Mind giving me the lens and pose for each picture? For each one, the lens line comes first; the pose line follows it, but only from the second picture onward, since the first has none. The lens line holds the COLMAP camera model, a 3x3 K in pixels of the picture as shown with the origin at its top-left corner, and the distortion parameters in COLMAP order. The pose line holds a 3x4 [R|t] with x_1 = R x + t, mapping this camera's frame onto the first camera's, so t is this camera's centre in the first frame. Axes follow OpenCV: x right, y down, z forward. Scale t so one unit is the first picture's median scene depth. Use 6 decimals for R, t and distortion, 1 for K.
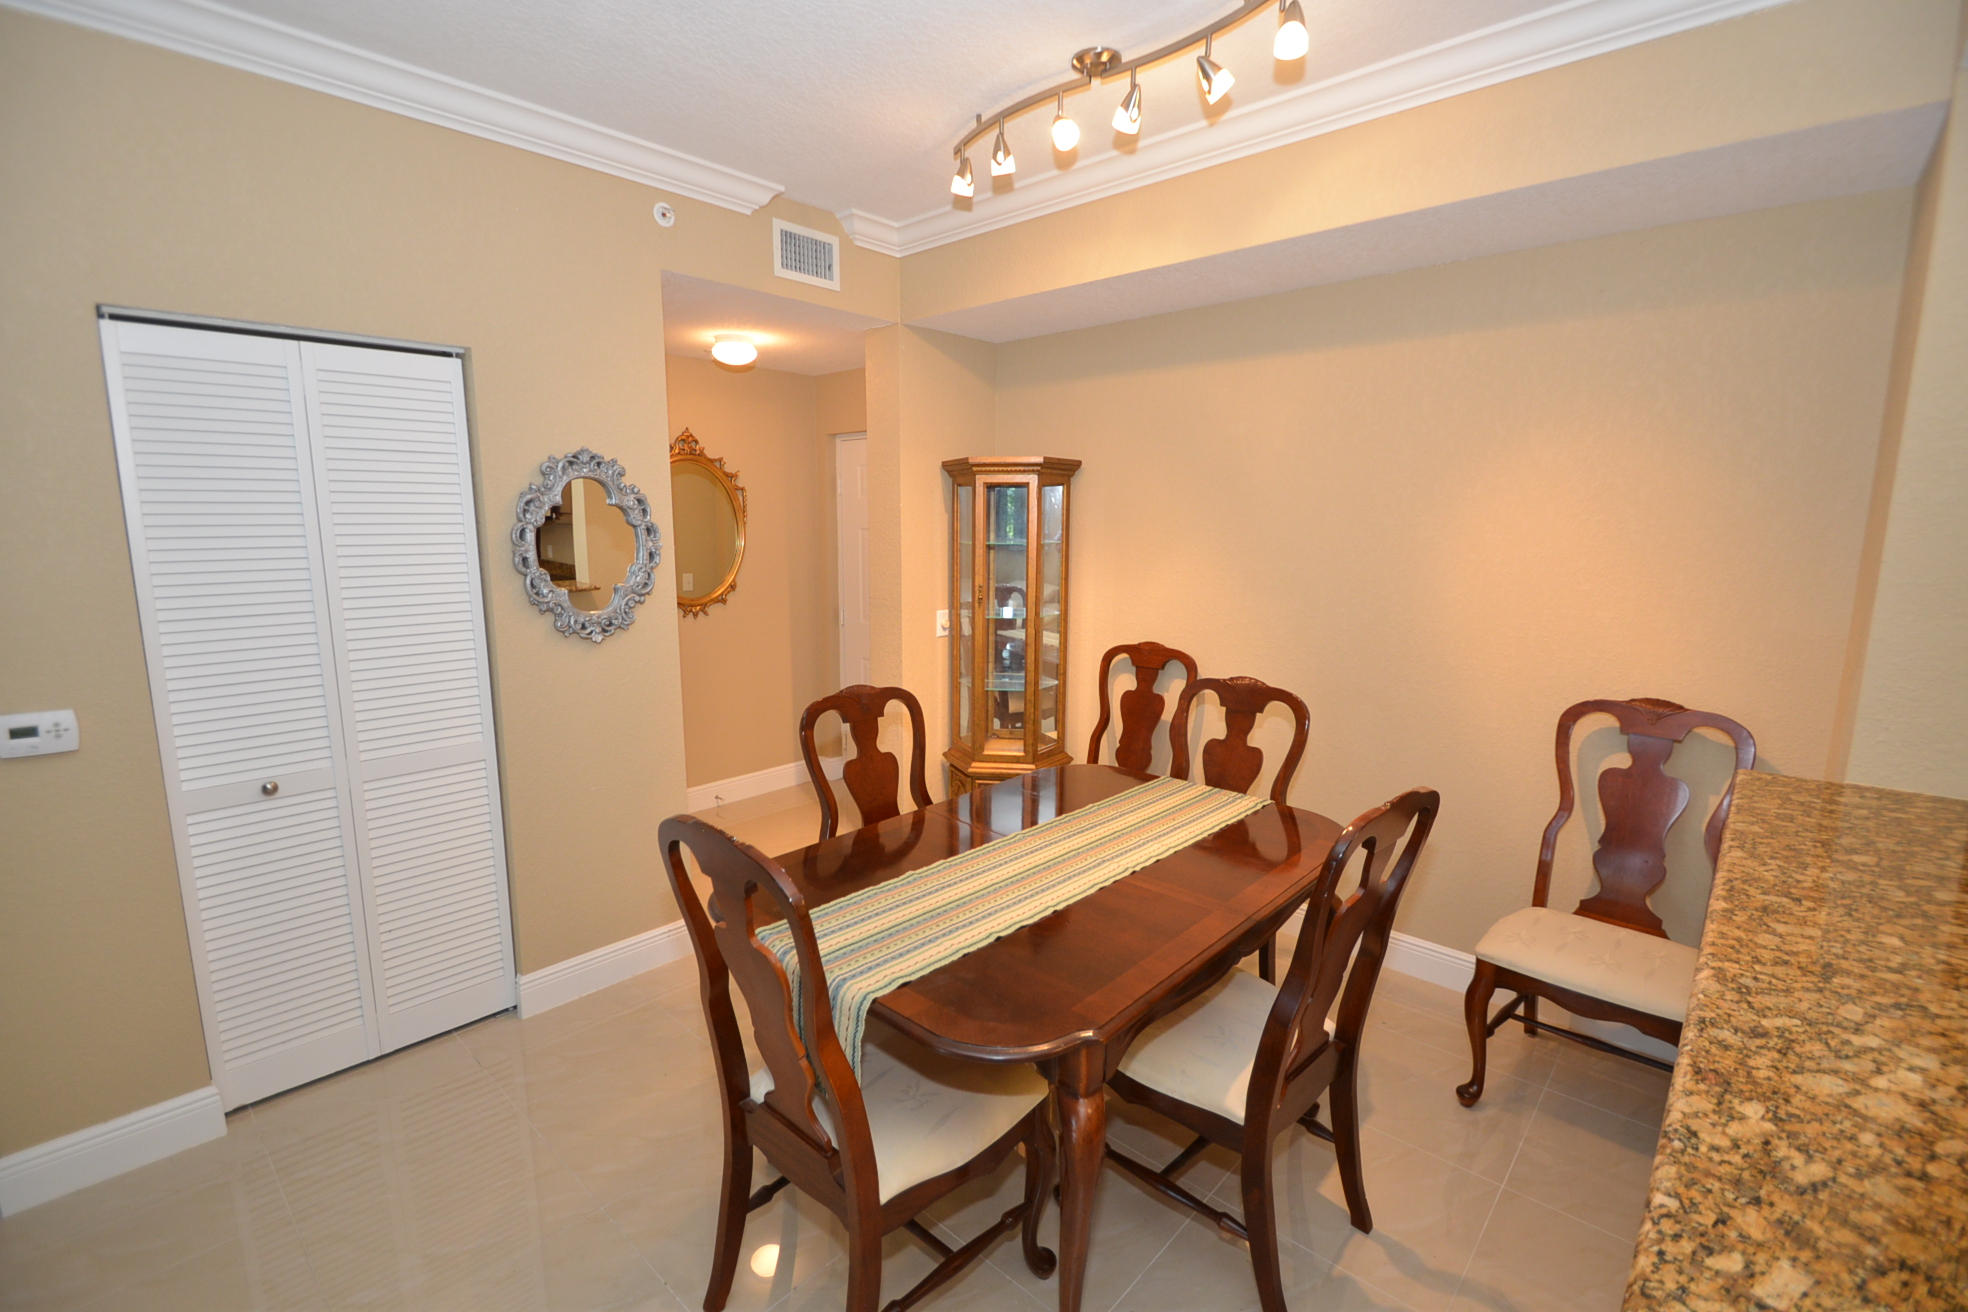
lens RADIAL K [[866.8, 0, 965.8], [0, 866.8, 669.9], [0, 0, 1]] dist [0.002647, -0.010368]
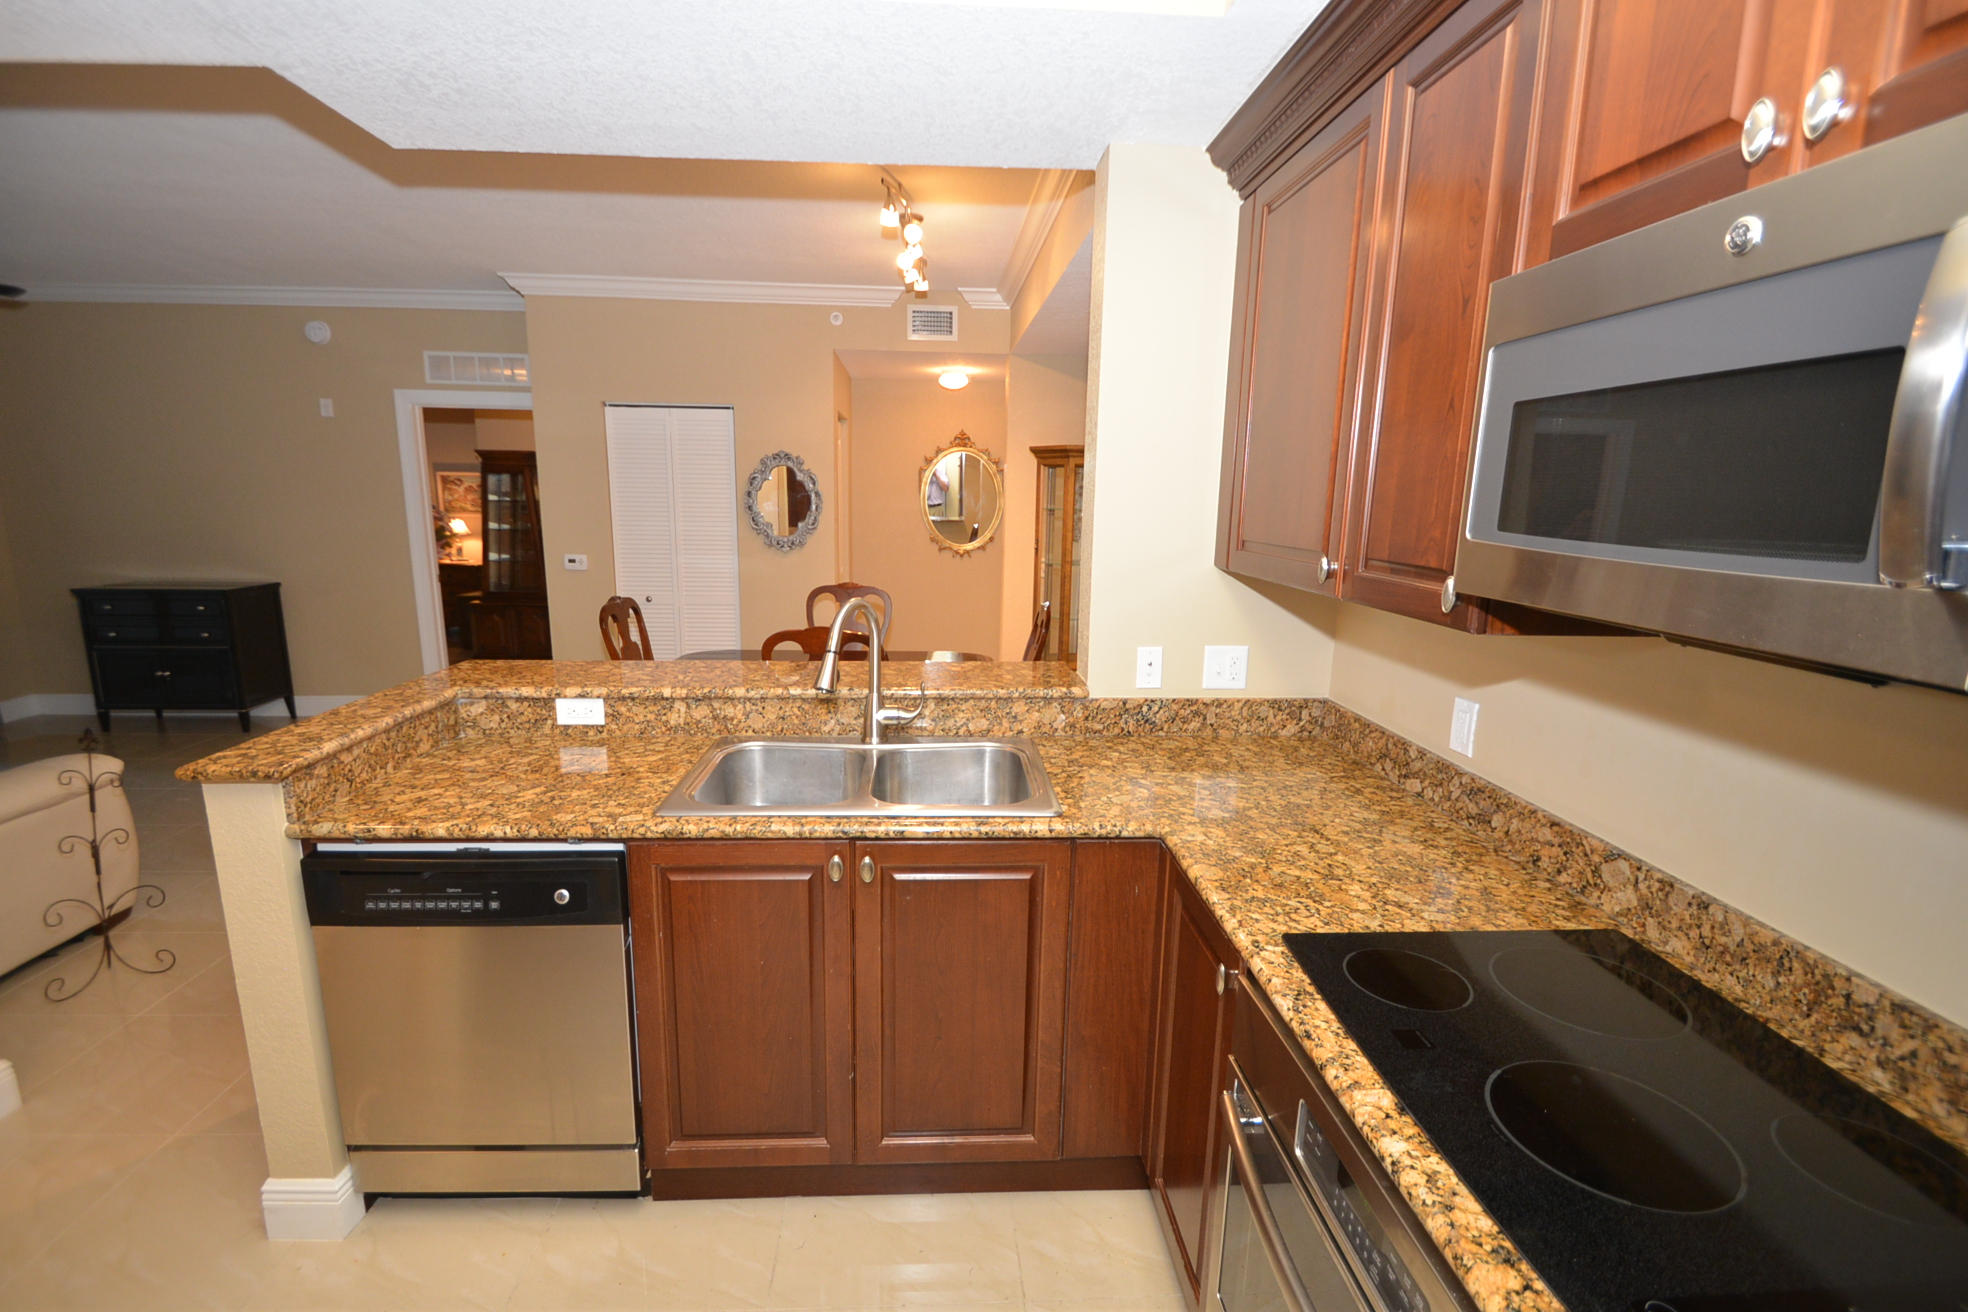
lens RADIAL K [[866.8, 0, 967.7], [0, 866.8, 665.0], [0, 0, 1]] dist [0.002647, -0.010368]
pose [[0.722950, 0.143778, -0.675774, 1.362365], [-0.132589, 0.988799, 0.068533, 0.033918], [0.678058, 0.040055, 0.733916, -0.129838]]
